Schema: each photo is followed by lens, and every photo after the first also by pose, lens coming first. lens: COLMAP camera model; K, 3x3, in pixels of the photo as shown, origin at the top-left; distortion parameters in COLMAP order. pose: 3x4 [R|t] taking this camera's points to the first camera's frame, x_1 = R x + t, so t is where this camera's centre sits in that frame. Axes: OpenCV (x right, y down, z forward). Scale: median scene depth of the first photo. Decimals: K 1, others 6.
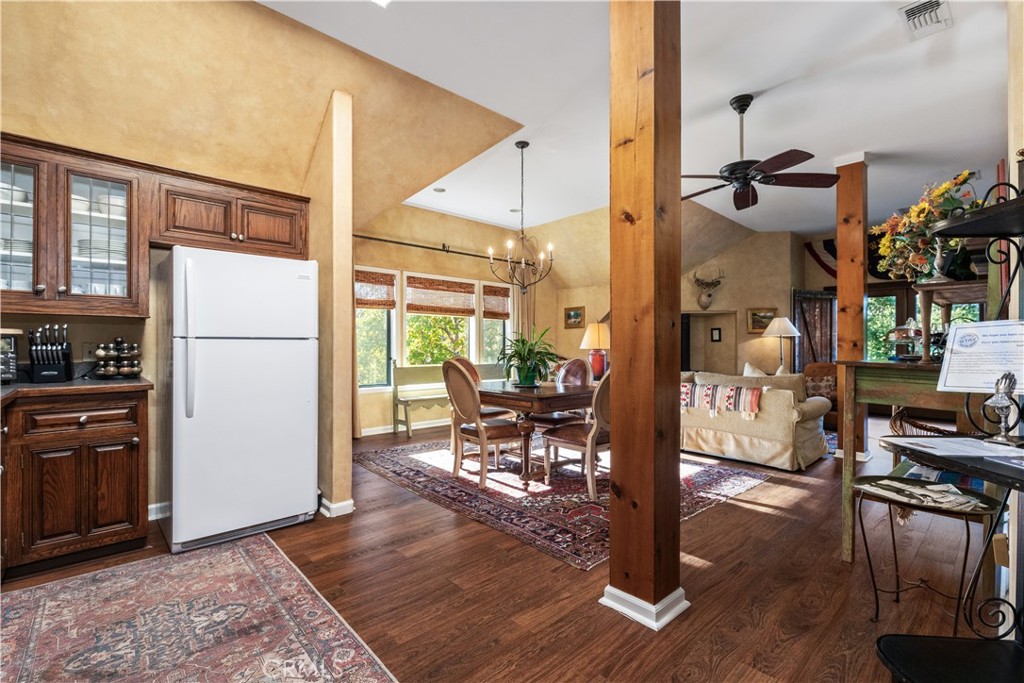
lens RADIAL K [[459.4, 0, 507.4], [0, 459.4, 342.3], [0, 0, 1]] dist [0.000587, -0.000048]
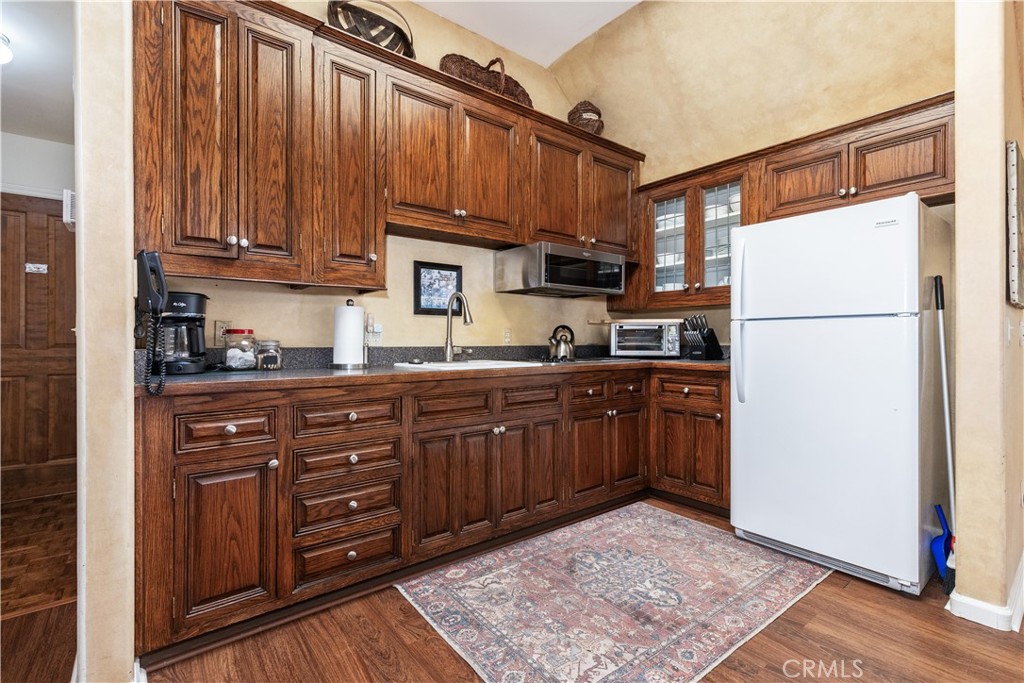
lens RADIAL K [[459.4, 0, 507.4], [0, 459.4, 342.3], [0, 0, 1]] dist [0.000587, -0.000048]
pose [[-0.071254, 0.005319, -0.997444, 0.232718], [0.003737, 0.999980, 0.005066, 0.022982], [0.997451, -0.003366, -0.071272, 0.436759]]
